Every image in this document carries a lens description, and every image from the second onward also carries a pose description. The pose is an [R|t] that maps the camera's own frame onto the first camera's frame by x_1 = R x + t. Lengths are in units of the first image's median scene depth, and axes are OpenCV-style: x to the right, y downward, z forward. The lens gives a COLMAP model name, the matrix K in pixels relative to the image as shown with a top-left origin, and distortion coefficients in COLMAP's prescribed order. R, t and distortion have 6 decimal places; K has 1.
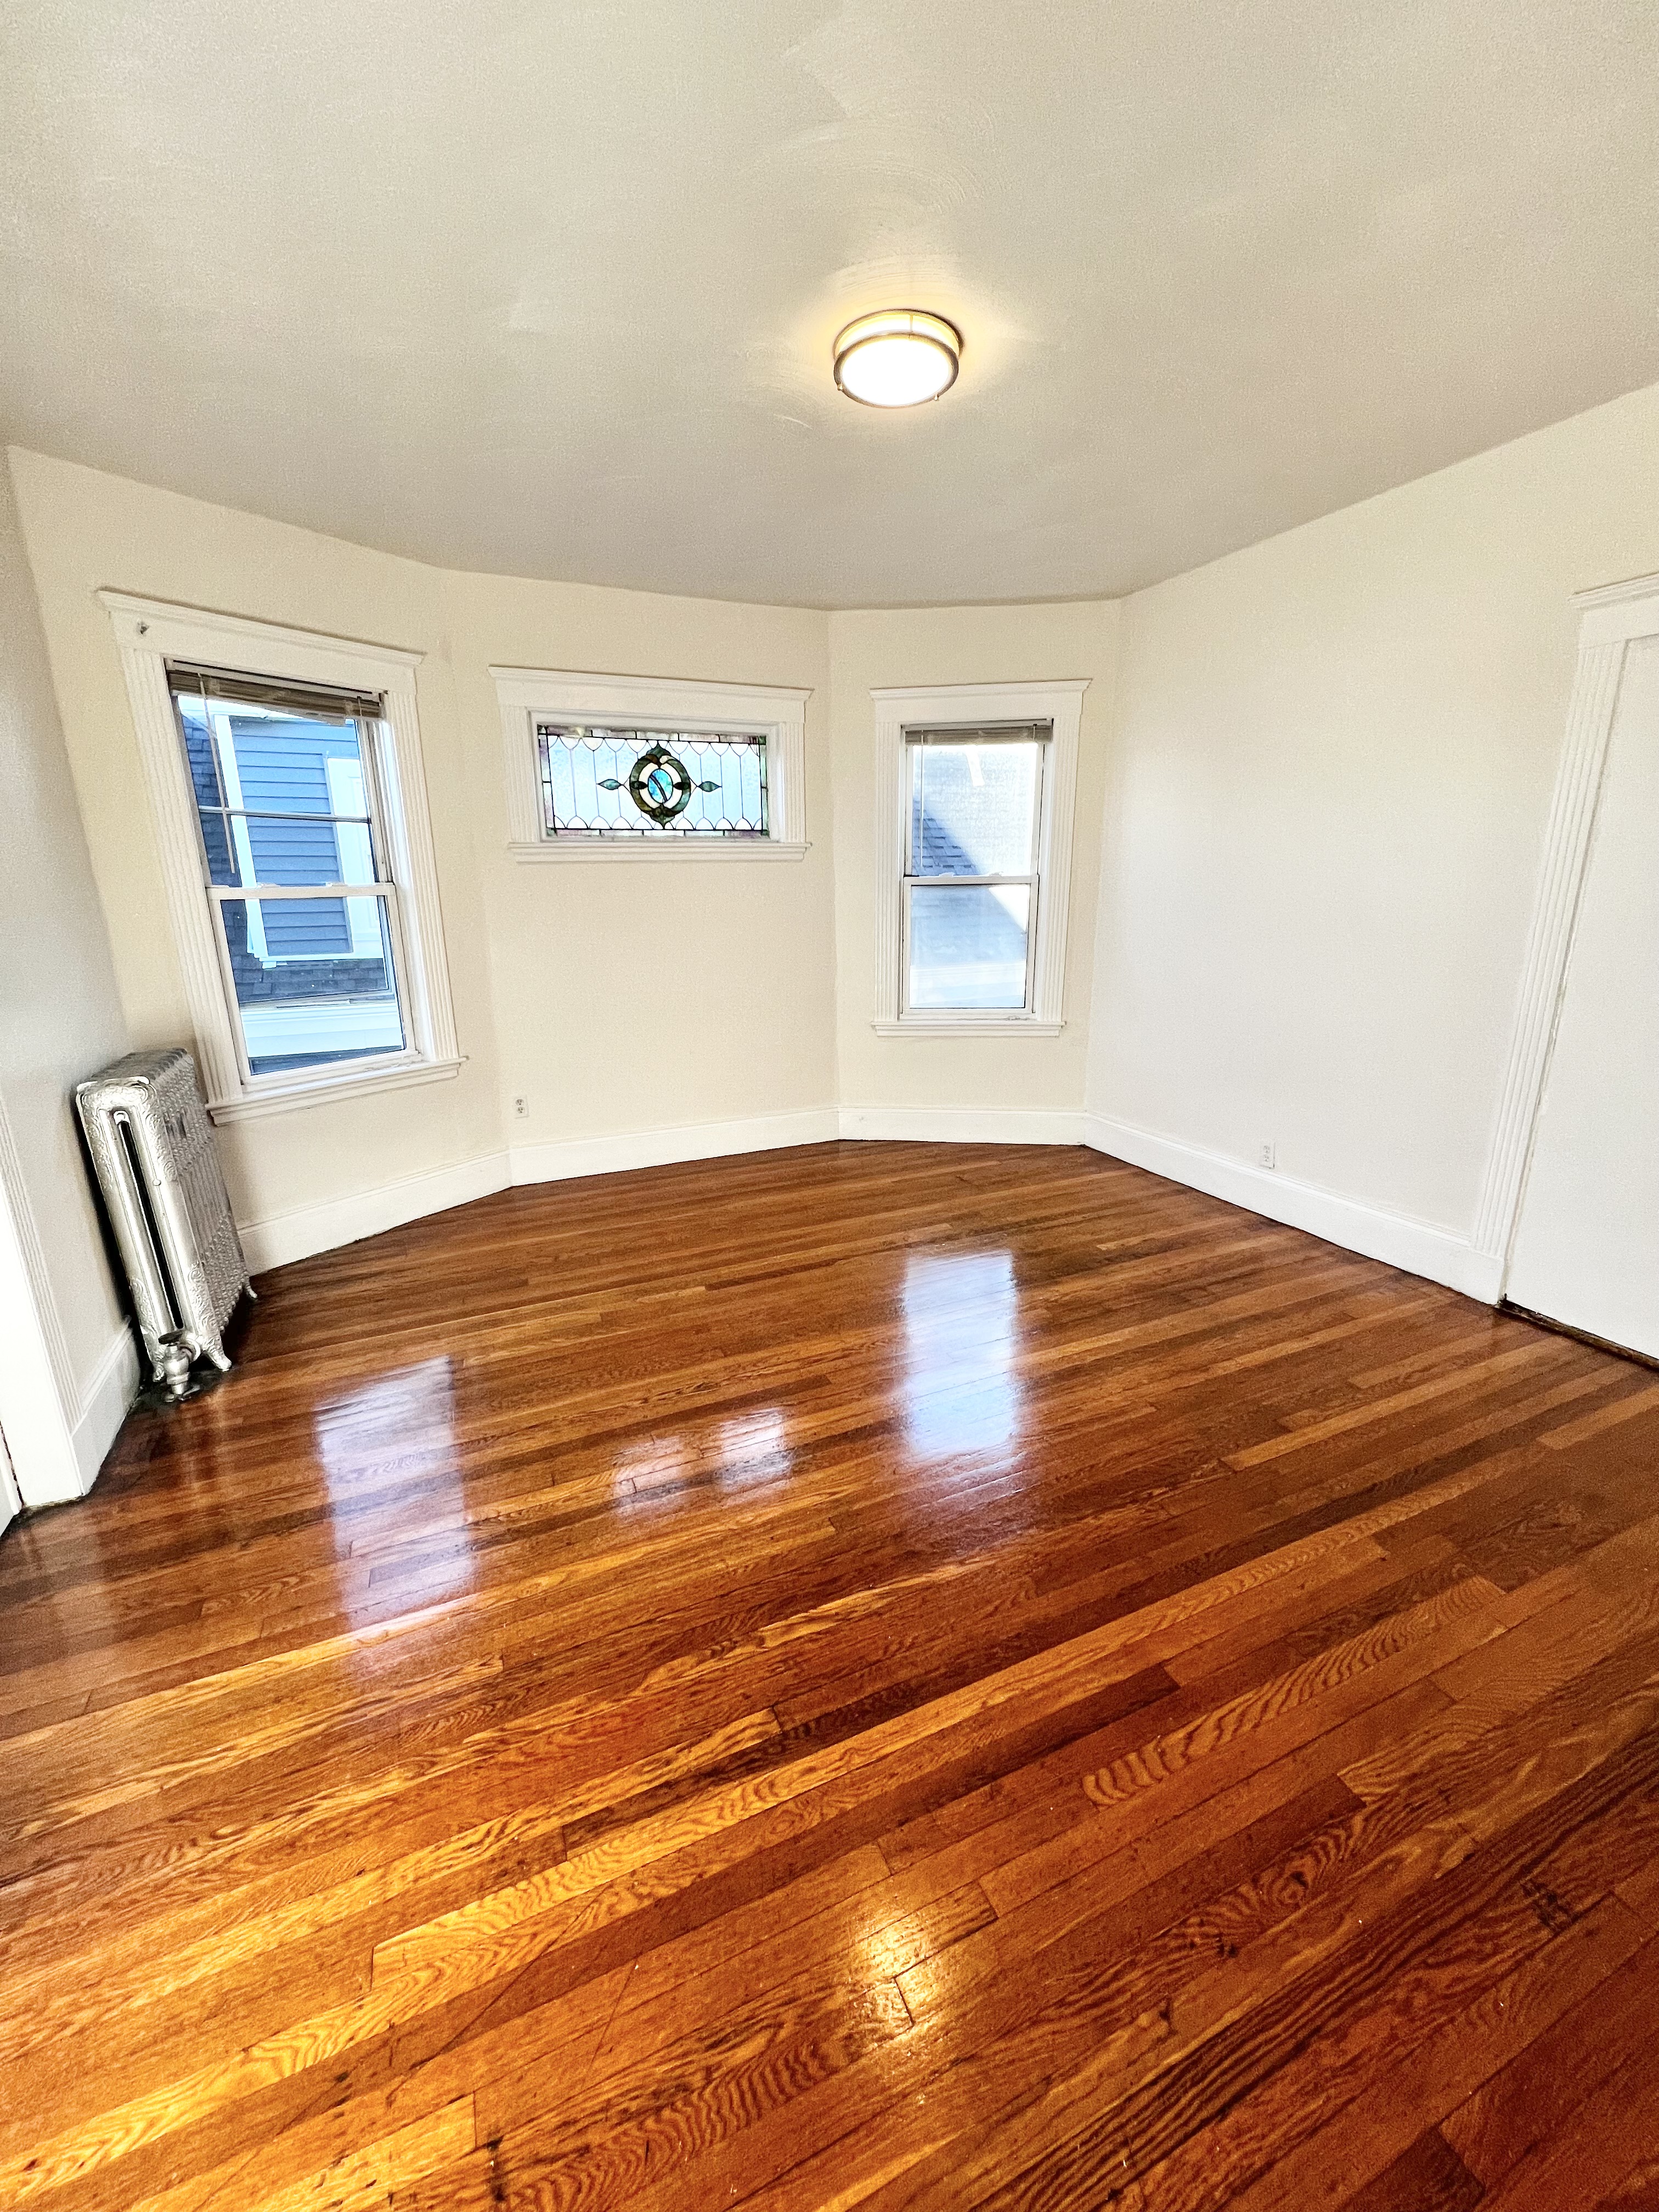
lens RADIAL K [[891.7, 0, 829.5], [0, 891.7, 1106.0], [0, 0, 1]] dist [-0.003355, -0.000168]
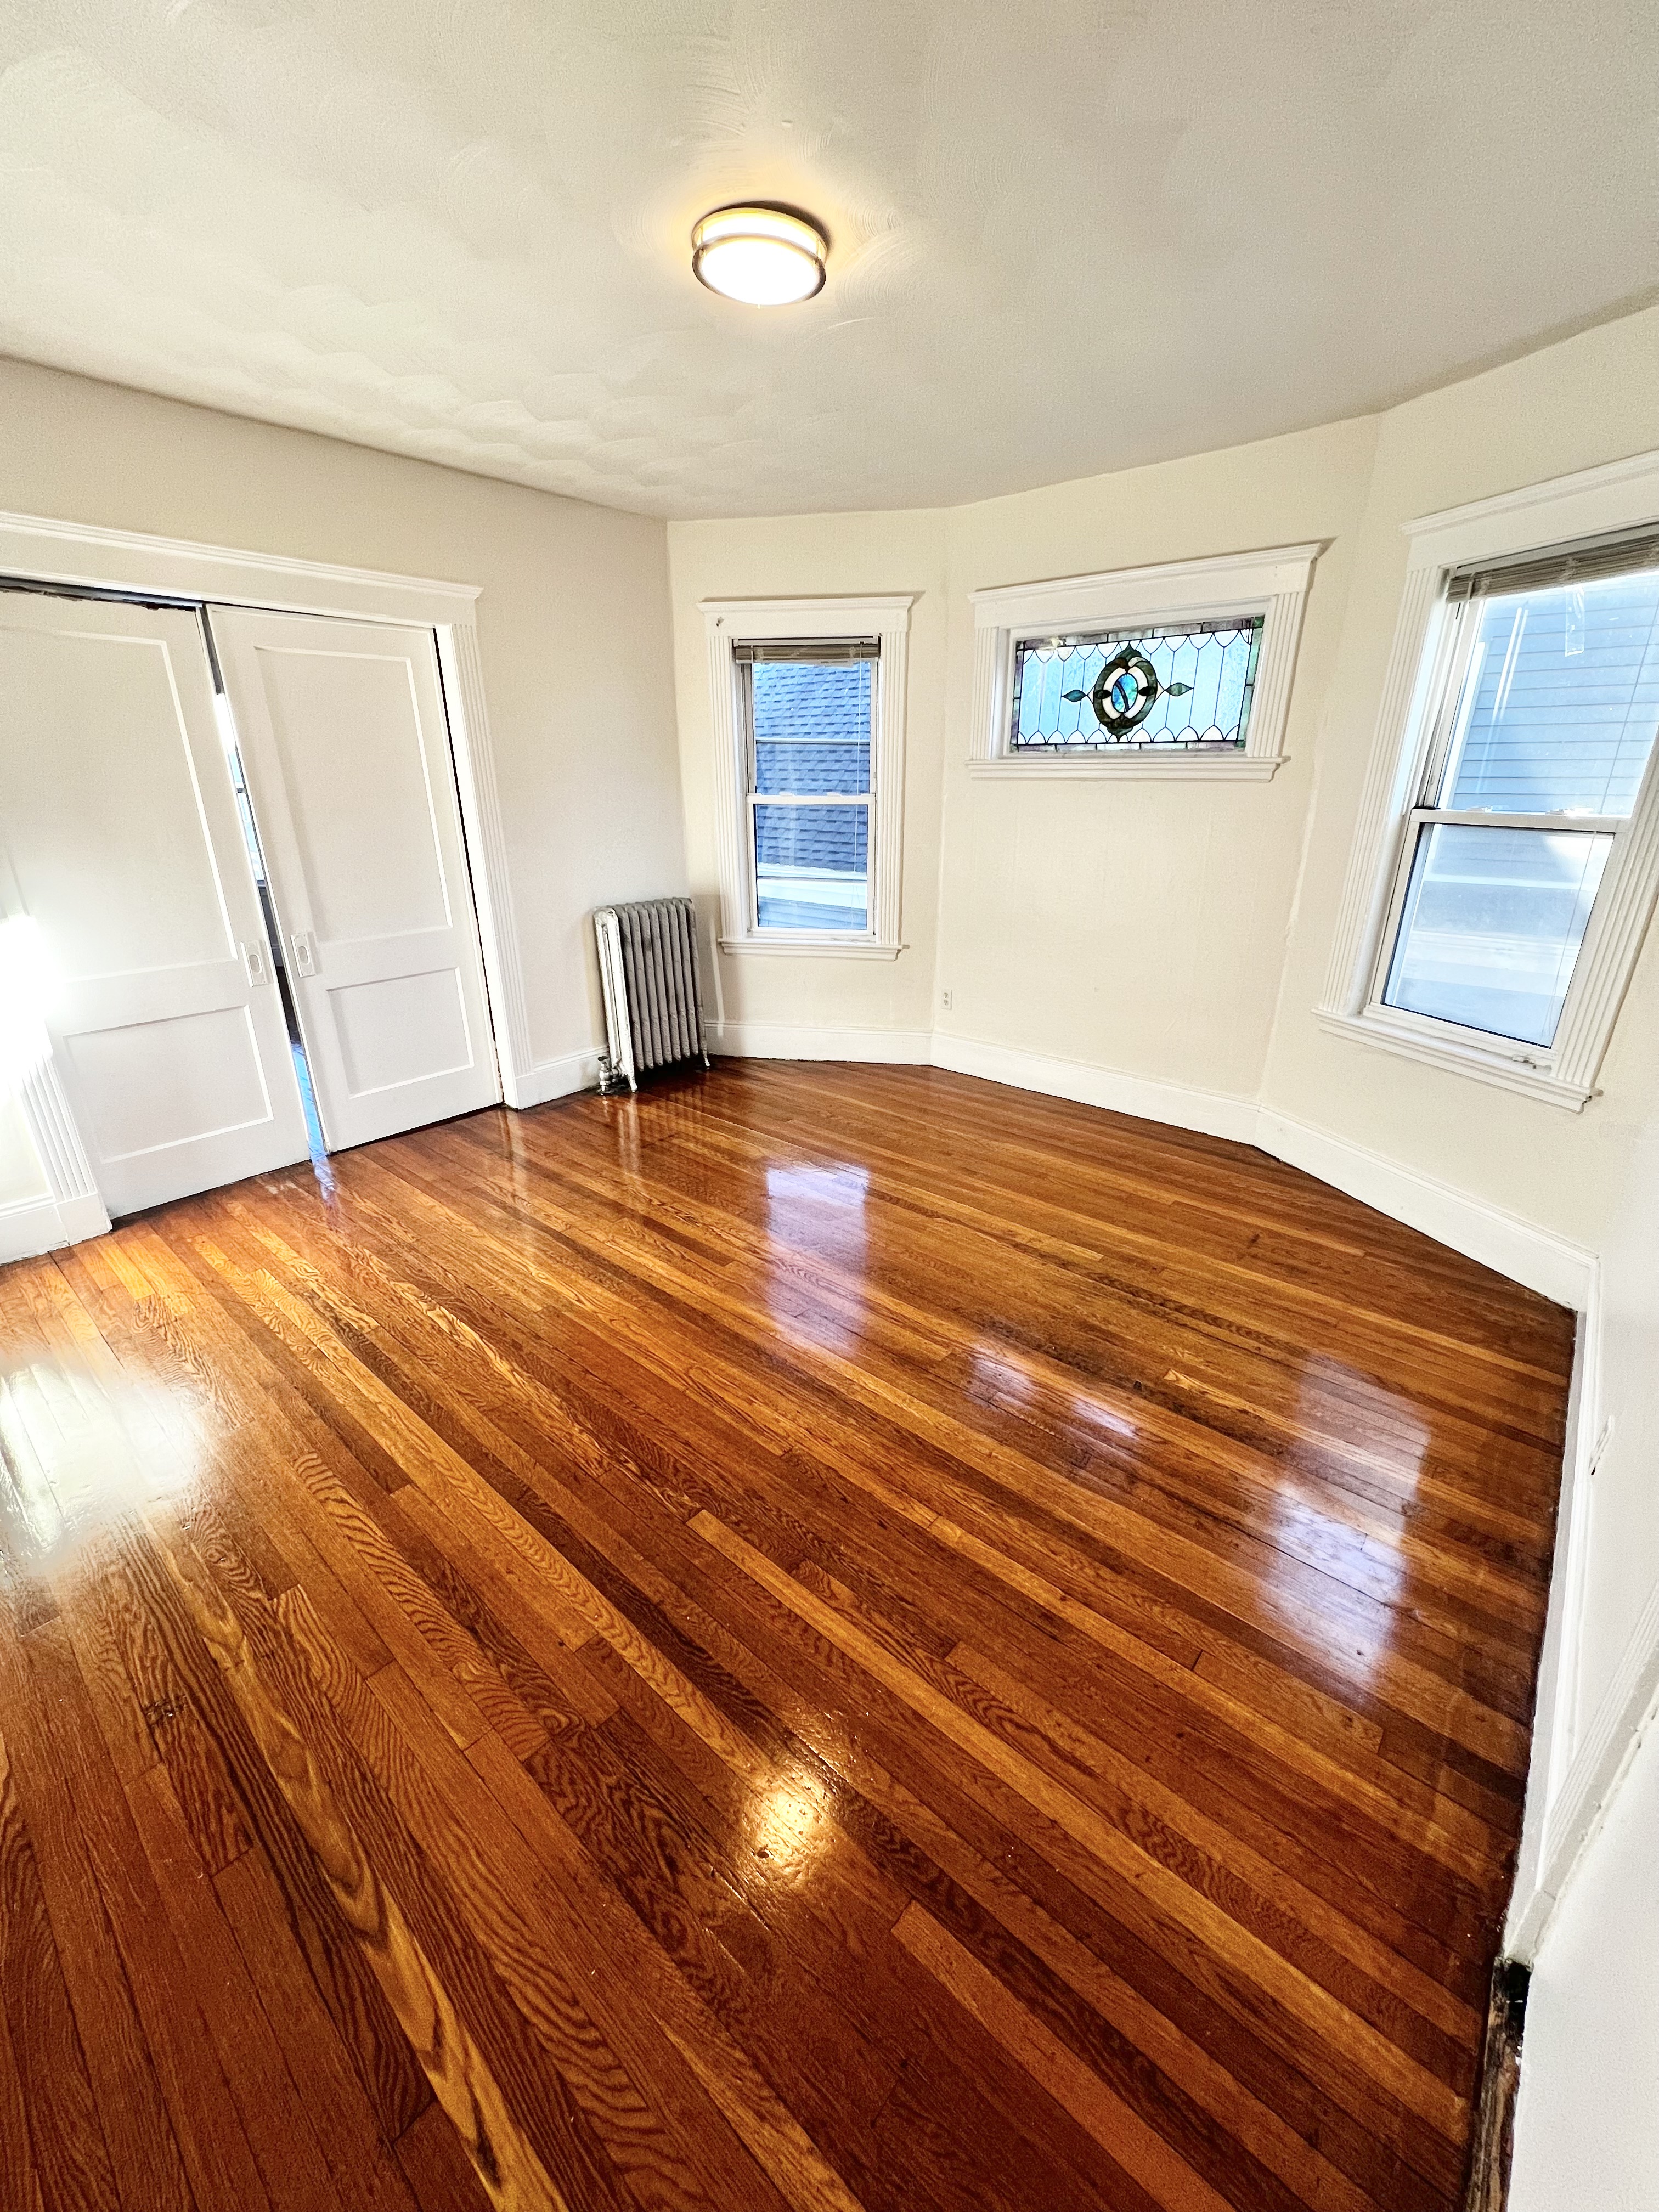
lens RADIAL K [[891.7, 0, 829.5], [0, 891.7, 1106.0], [0, 0, 1]] dist [-0.003355, -0.000168]
pose [[0.413583, 0.335652, -0.846337, 0.682778], [-0.232346, 0.937696, 0.258343, -0.149283], [0.880320, 0.089797, 0.465803, 0.404543]]
